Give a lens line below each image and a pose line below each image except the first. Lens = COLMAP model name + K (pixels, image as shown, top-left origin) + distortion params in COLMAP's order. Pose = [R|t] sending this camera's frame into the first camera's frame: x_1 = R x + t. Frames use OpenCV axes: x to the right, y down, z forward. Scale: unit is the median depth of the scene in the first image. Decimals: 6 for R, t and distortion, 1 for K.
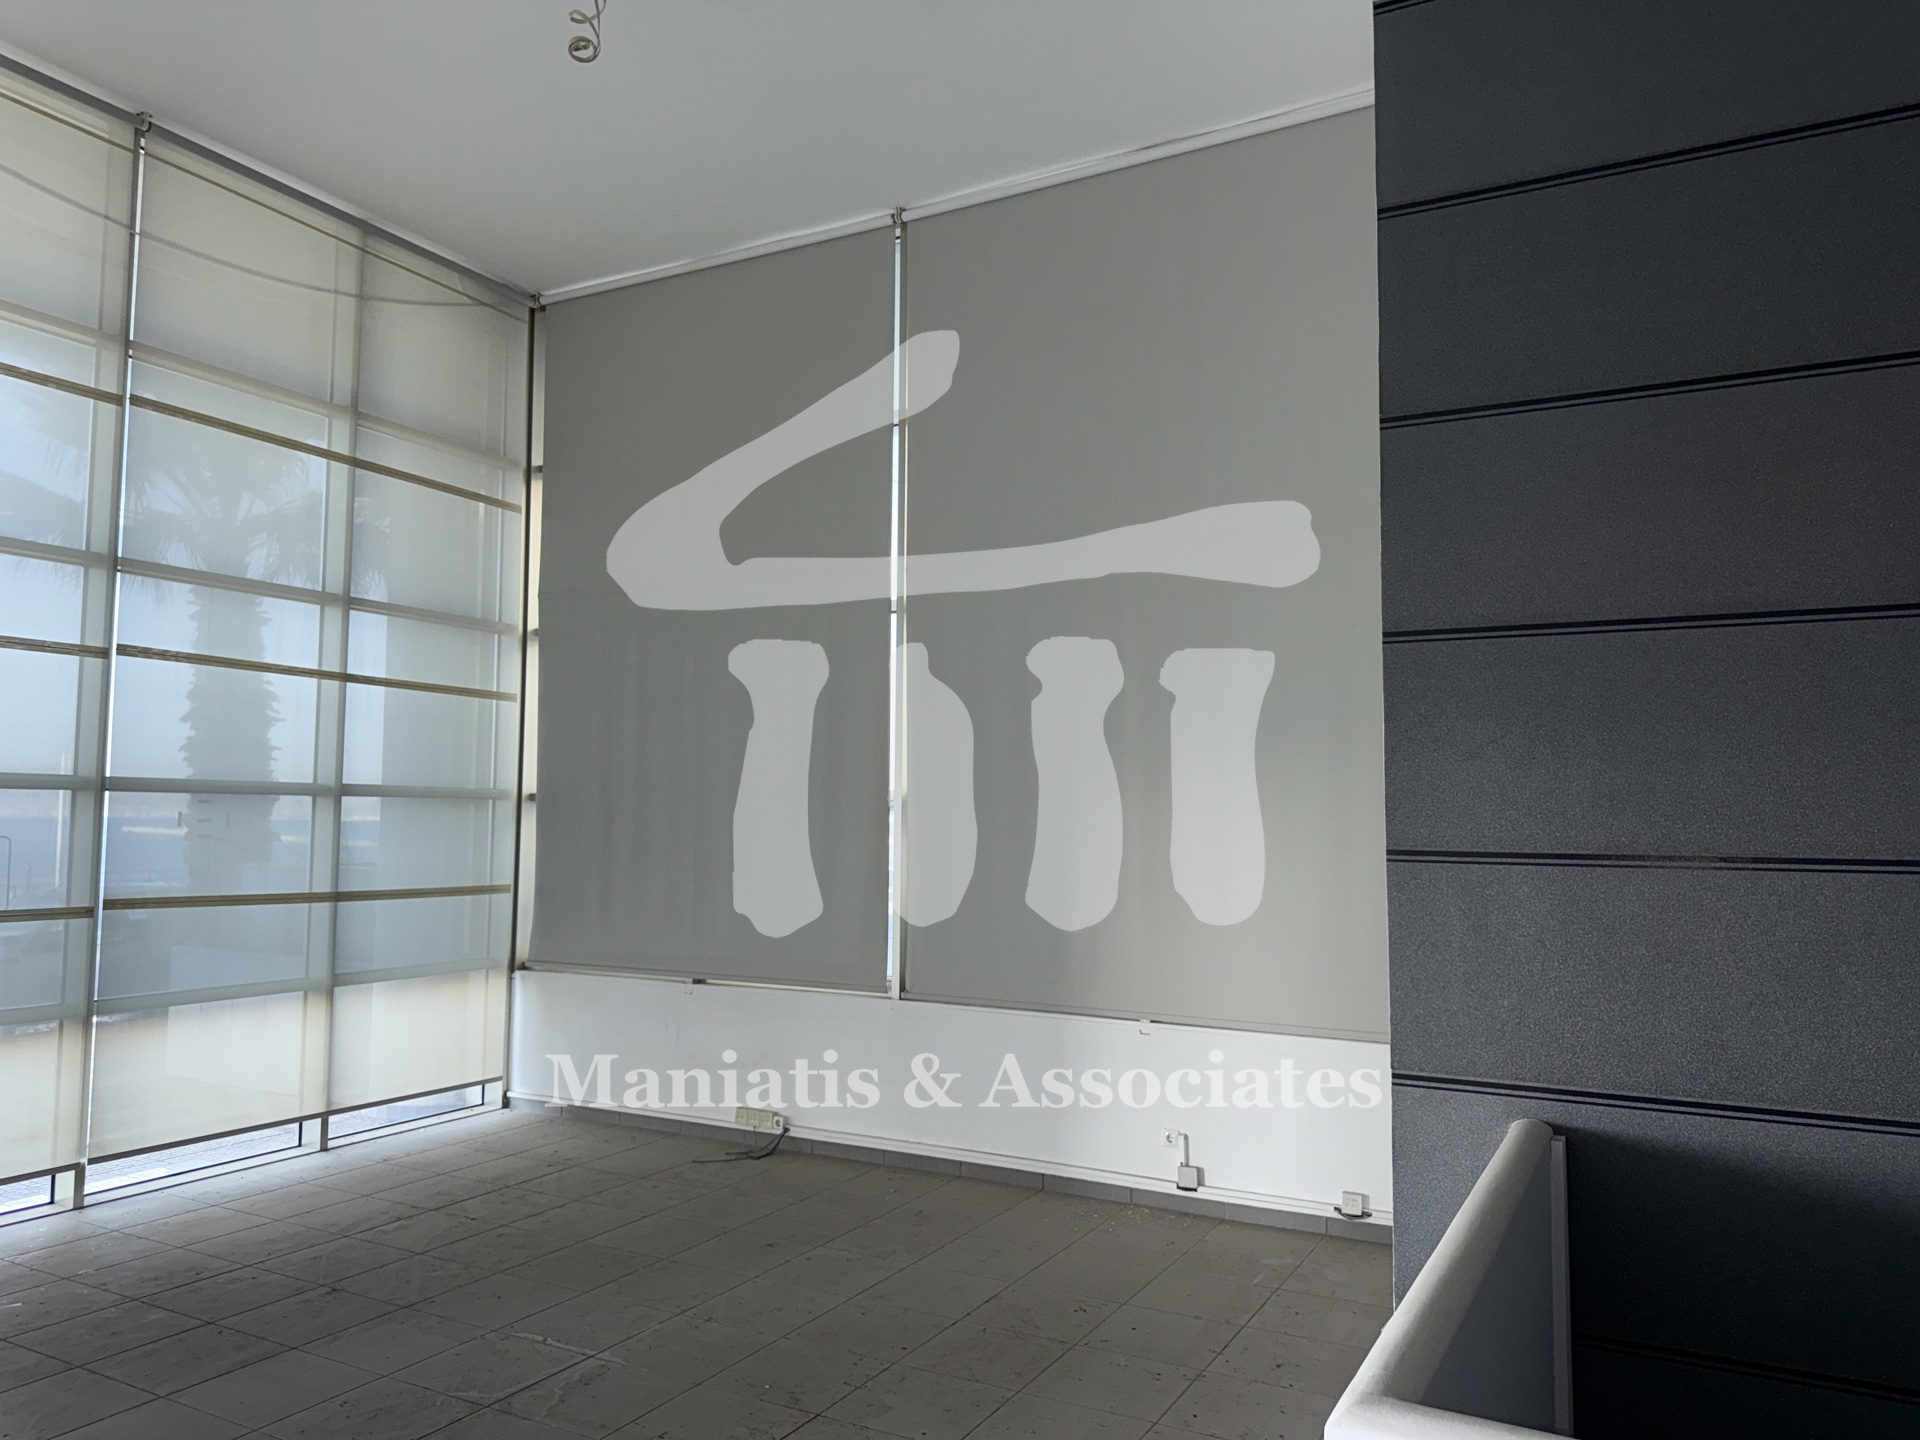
lens RADIAL K [[1360.4, 0, 931.8], [0, 1360.4, 722.5], [0, 0, 1]] dist [0.084680, -0.115642]
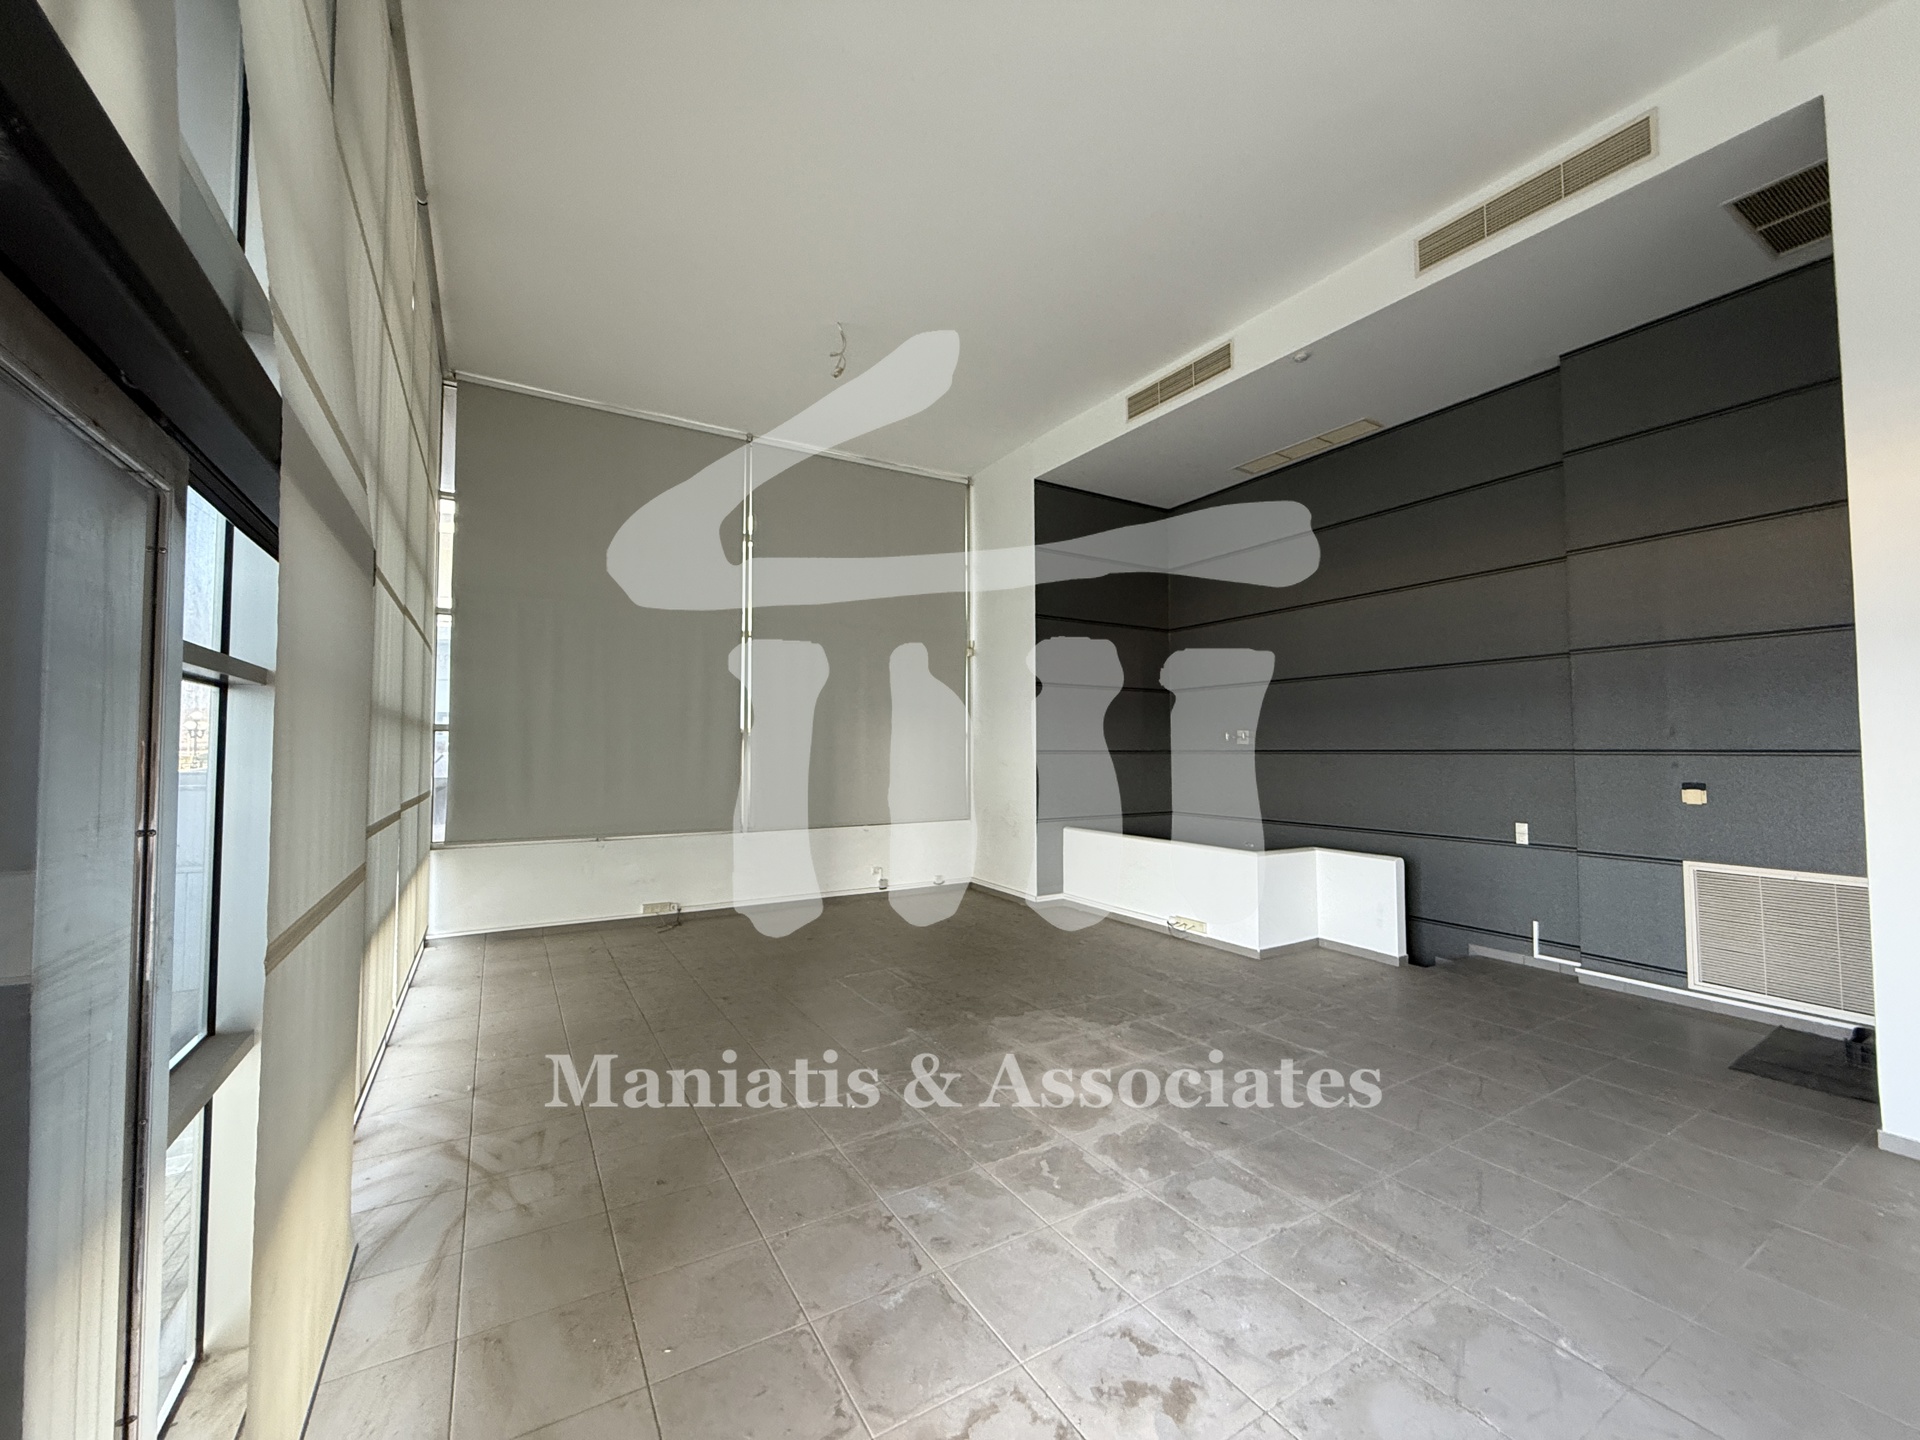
lens RADIAL K [[763.5, 0, 954.3], [0, 763.5, 719.6], [0, 0, 1]] dist [0.000246, 0.000122]
pose [[0.502276, 0.024334, 0.864365, -0.819171], [-0.056537, 0.998389, 0.004747, 0.014485], [-0.862857, -0.051253, 0.502843, 0.173689]]
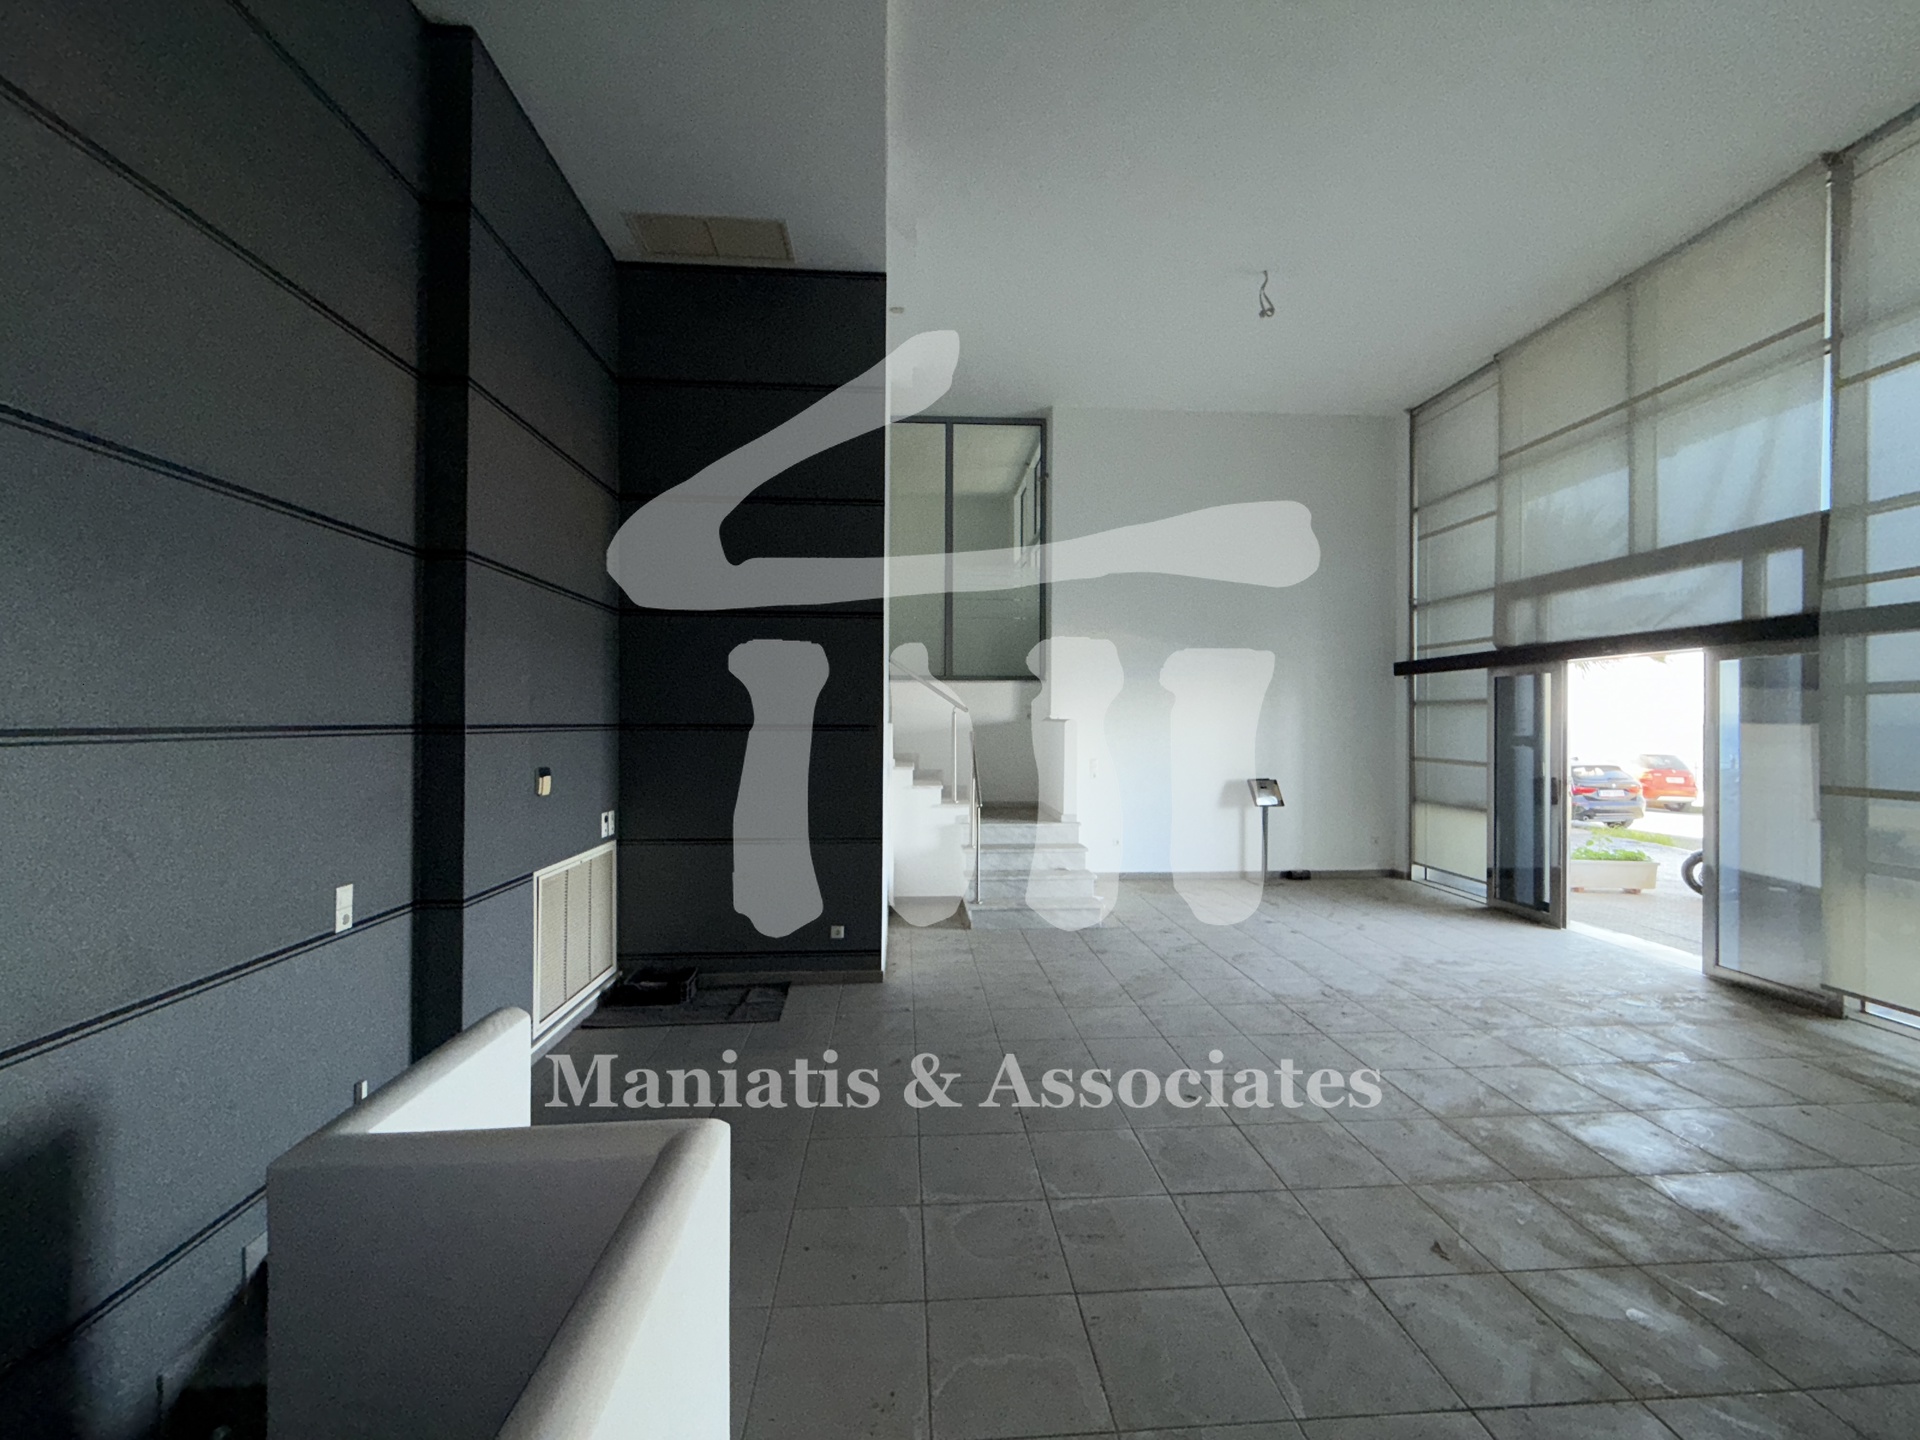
lens RADIAL K [[765.2, 0, 954.8], [0, 765.2, 718.3], [0, 0, 1]] dist [-0.000352, 0.000096]
pose [[-0.839196, -0.012492, -0.543686, 0.156317], [0.029686, 0.997193, -0.068734, 0.047884], [0.543019, -0.073821, -0.836470, 0.542651]]
